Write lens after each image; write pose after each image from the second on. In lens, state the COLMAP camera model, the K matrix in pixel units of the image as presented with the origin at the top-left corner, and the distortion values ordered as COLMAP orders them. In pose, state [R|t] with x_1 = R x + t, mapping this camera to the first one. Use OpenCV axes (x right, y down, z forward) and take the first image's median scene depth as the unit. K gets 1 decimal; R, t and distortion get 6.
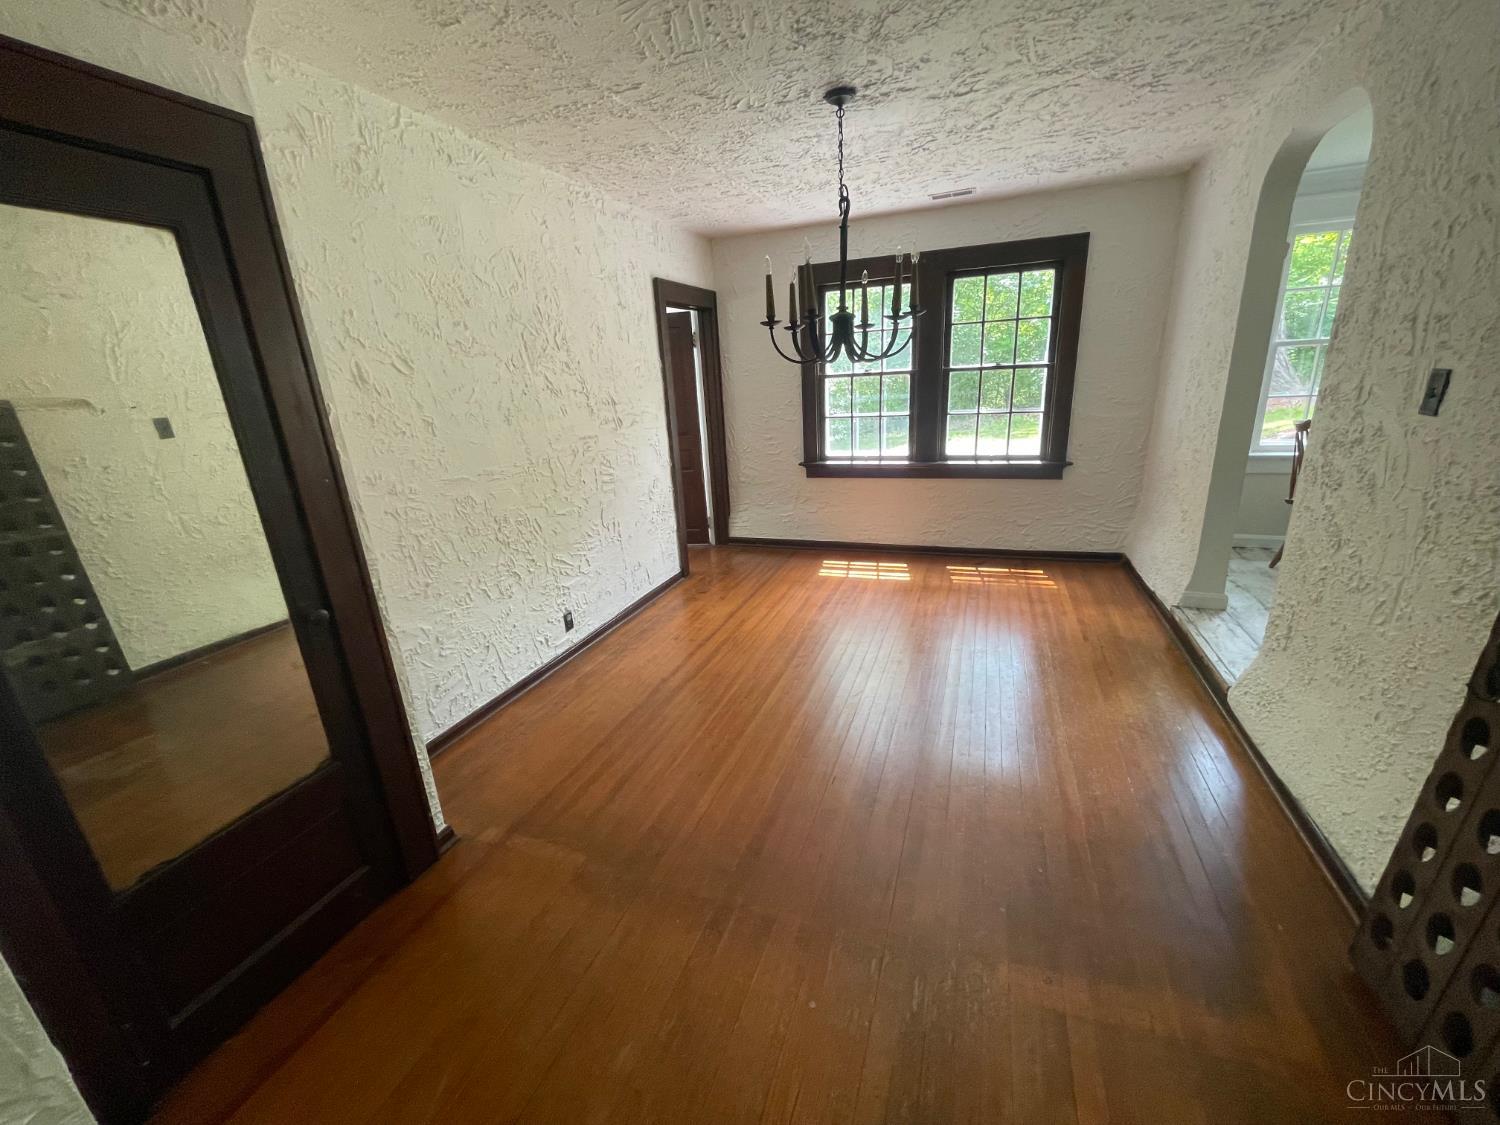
lens RADIAL K [[603.1, 0, 750.0], [0, 603.1, 562.5], [0, 0, 1]] dist [-0.002235, -0.000518]
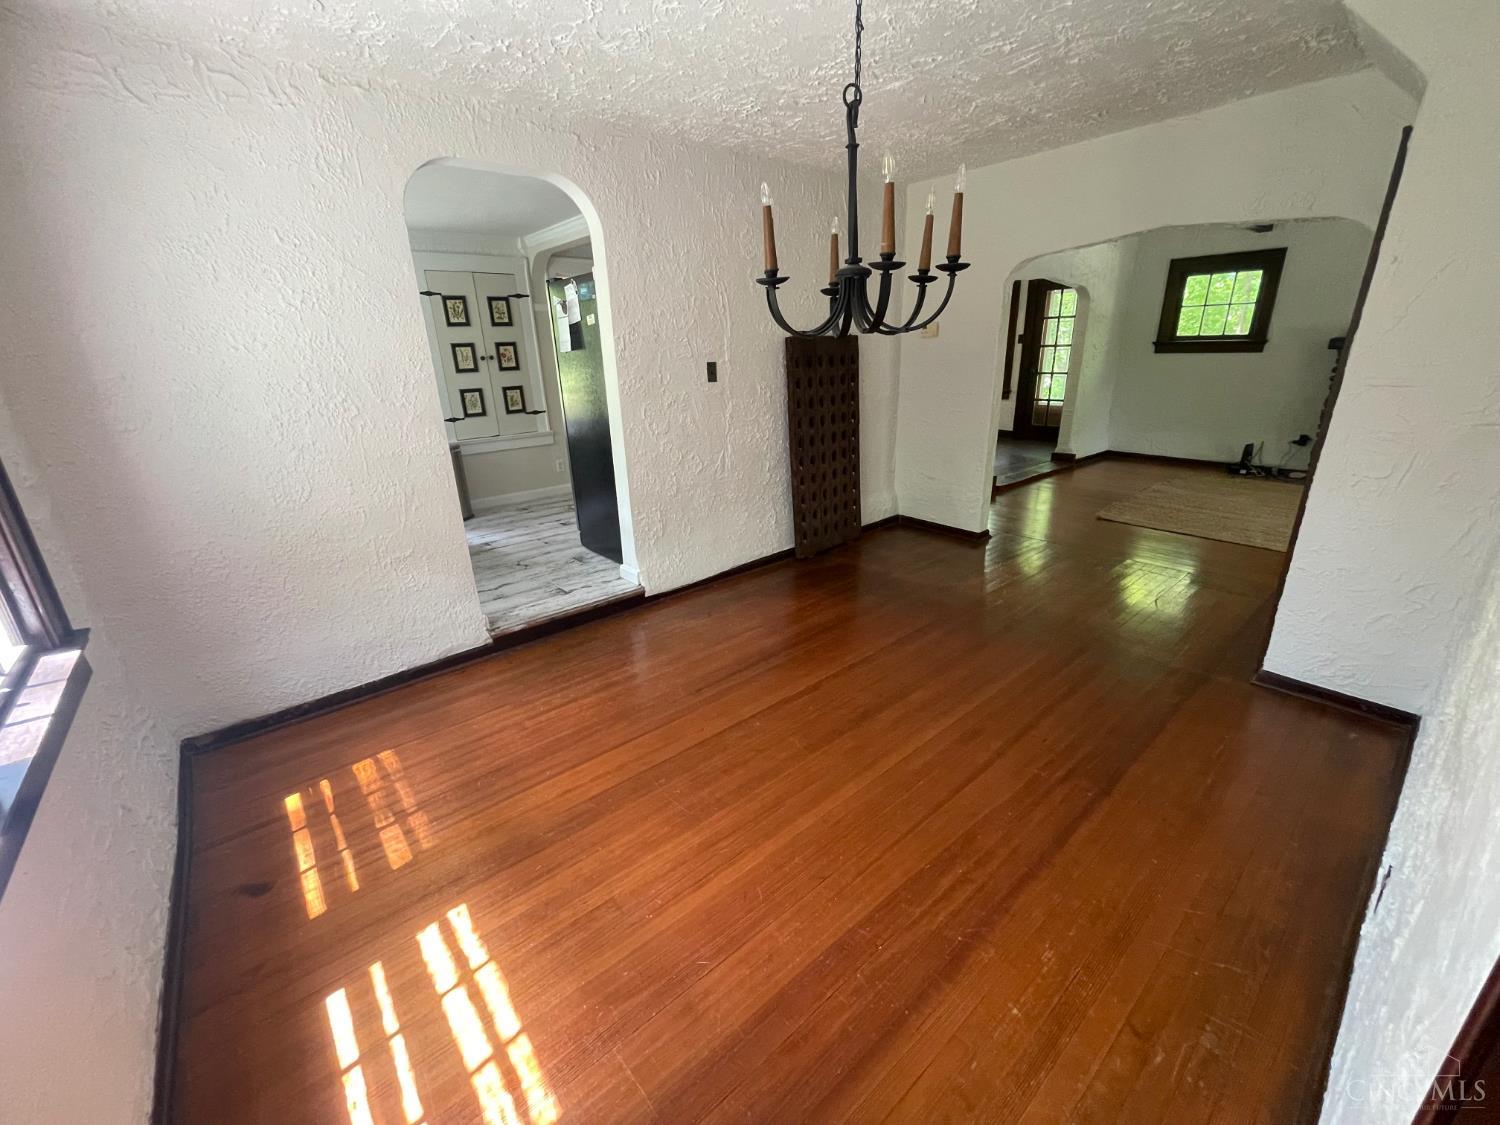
lens RADIAL K [[603.1, 0, 750.0], [0, 603.1, 562.5], [0, 0, 1]] dist [-0.002235, -0.000518]
pose [[-0.866378, -0.088159, 0.491546, -0.075672], [0.233102, 0.799096, 0.554173, -0.318835], [-0.441648, 0.594704, -0.671769, 1.012902]]
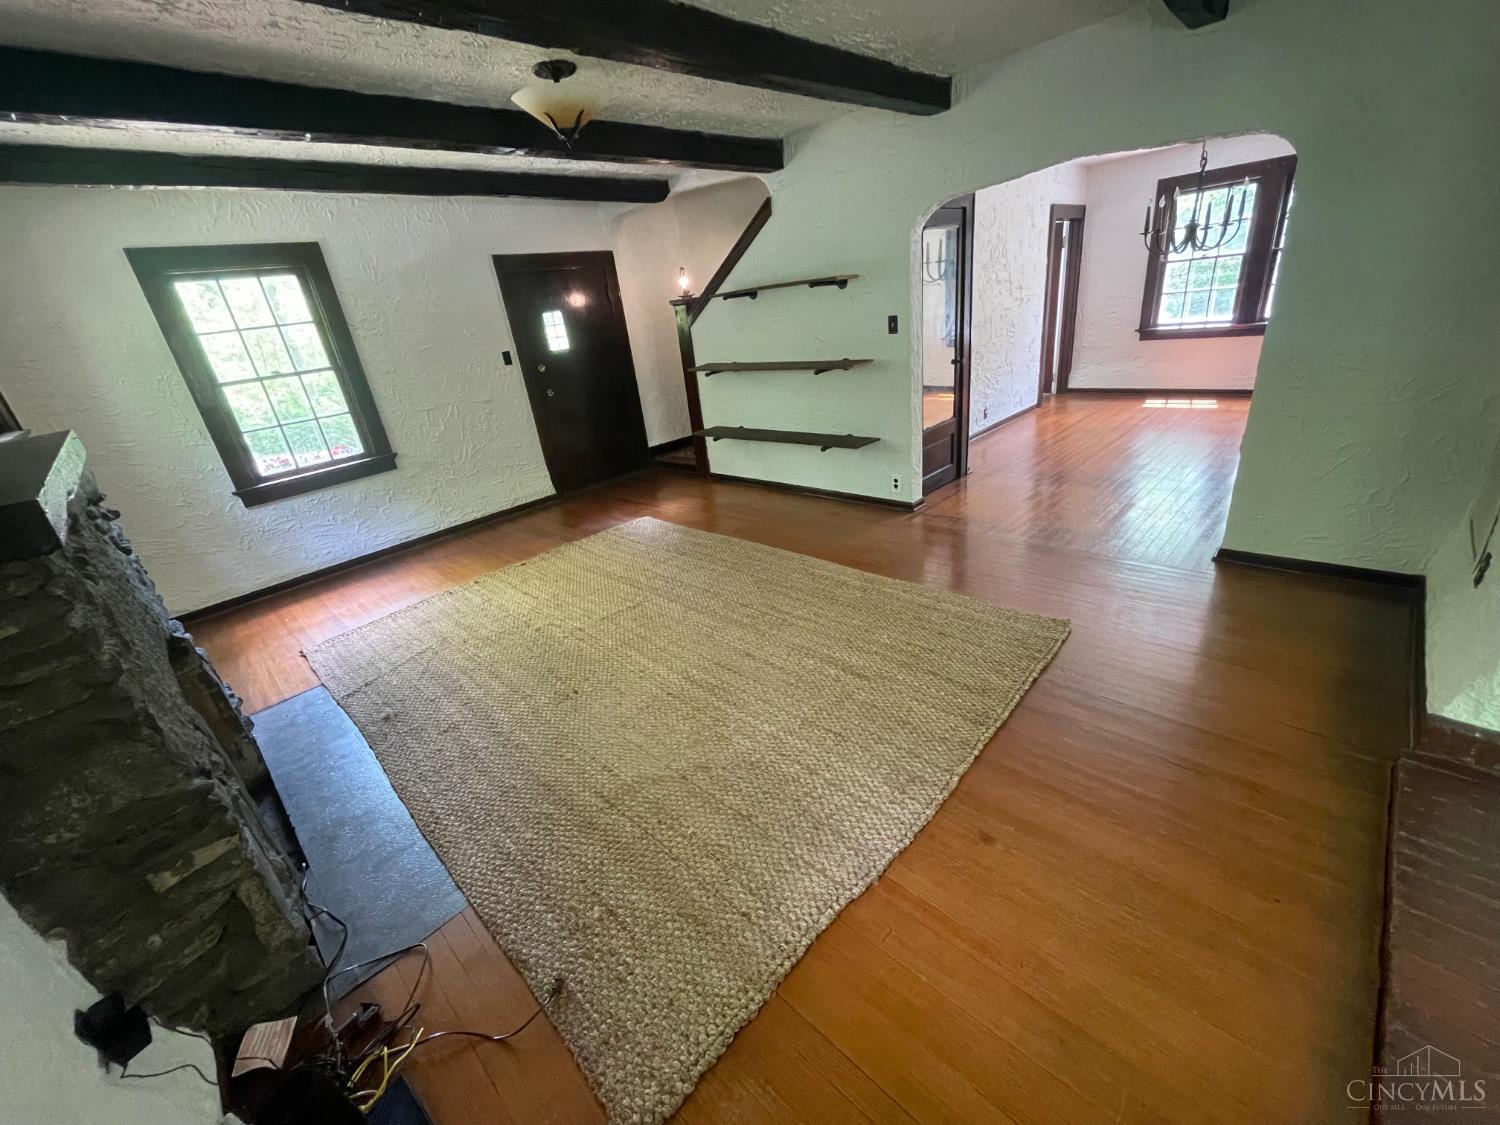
lens RADIAL K [[603.1, 0, 750.0], [0, 603.1, 562.5], [0, 0, 1]] dist [-0.002235, -0.000518]
pose [[0.913314, 0.112055, -0.391537, -0.136226], [-0.058117, 0.987424, 0.147026, 0.231634], [0.403088, -0.111526, 0.908340, -0.739524]]
